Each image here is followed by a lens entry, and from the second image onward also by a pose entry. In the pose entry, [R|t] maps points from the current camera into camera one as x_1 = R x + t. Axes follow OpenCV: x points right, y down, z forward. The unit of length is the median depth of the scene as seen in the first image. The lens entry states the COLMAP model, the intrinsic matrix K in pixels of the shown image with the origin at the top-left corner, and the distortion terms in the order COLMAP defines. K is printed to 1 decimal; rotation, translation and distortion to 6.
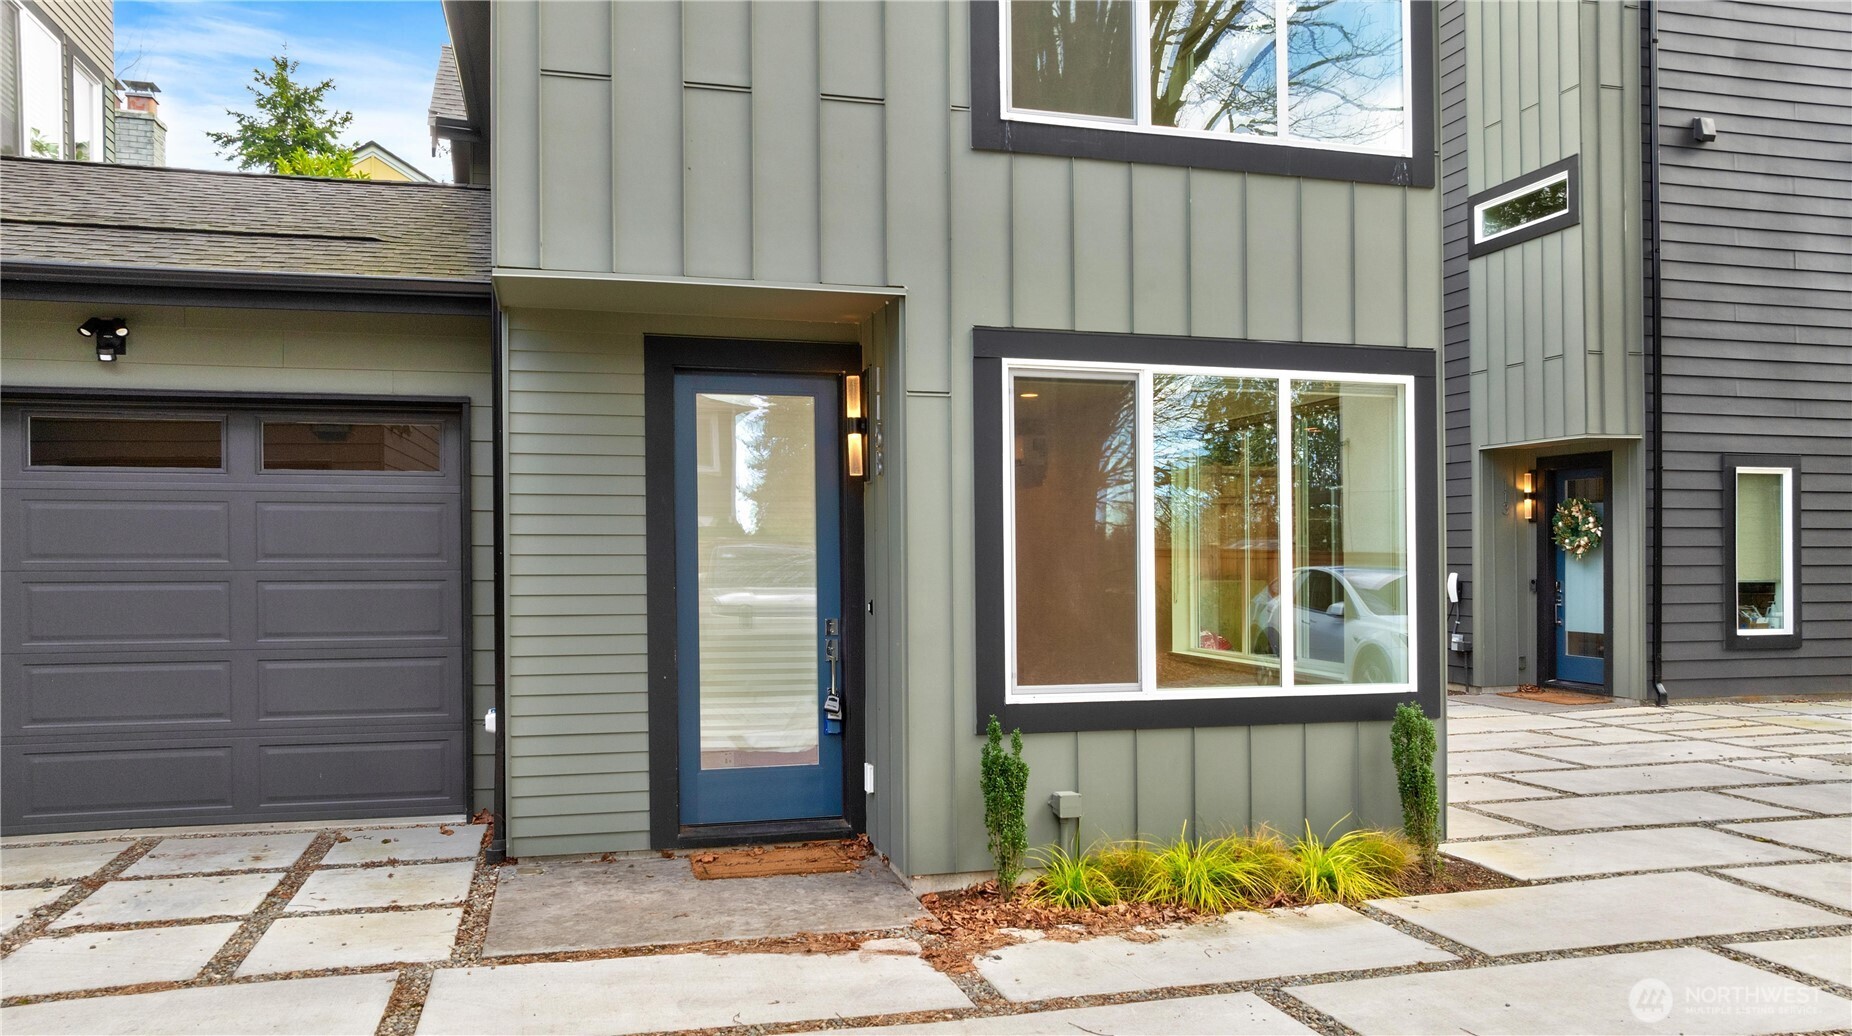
lens RADIAL K [[1361.5, 0, 926.0], [0, 1361.5, 518.0], [0, 0, 1]] dist [-0.014594, 0.003736]
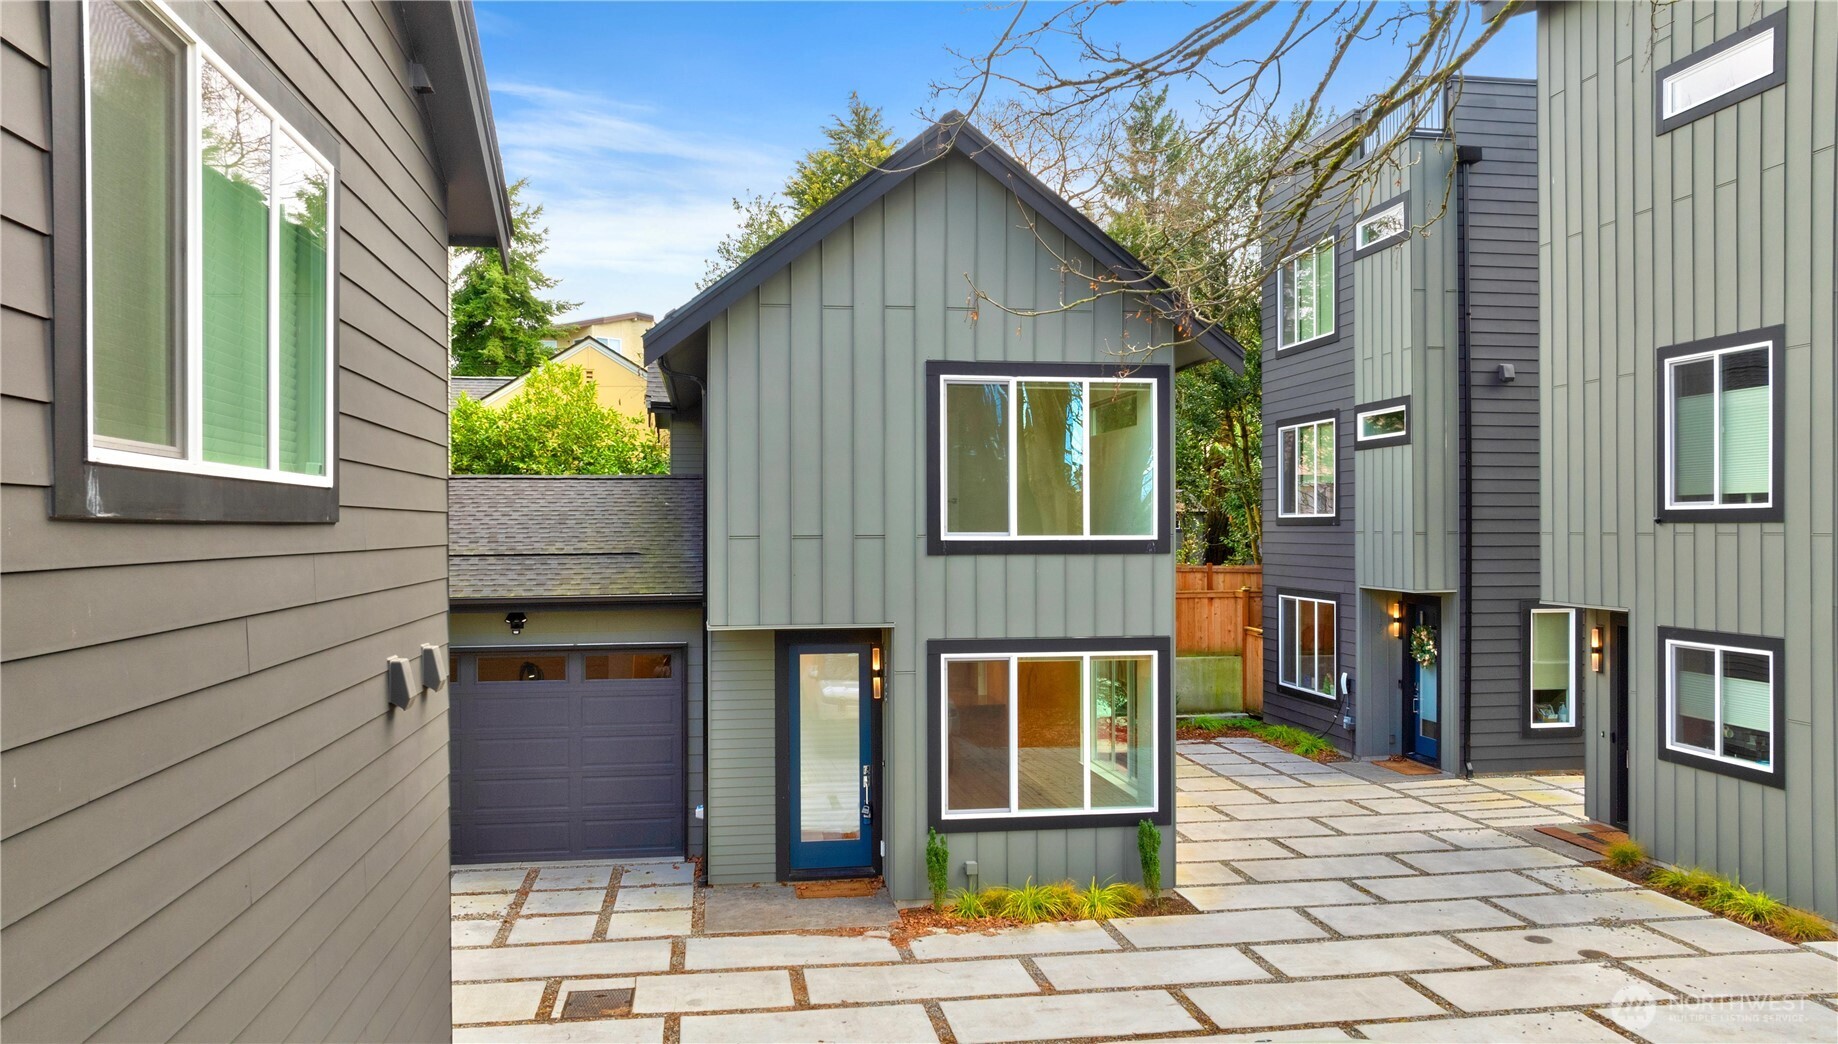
lens RADIAL K [[1185.6, 0, 919.0], [0, 1185.6, 522.0], [0, 0, 1]] dist [0.000108, -0.001772]
pose [[0.996009, 0.001004, -0.089251, 0.181560], [-0.002764, 0.999804, -0.019598, -0.280079], [0.089213, 0.019767, 0.995816, -0.820292]]
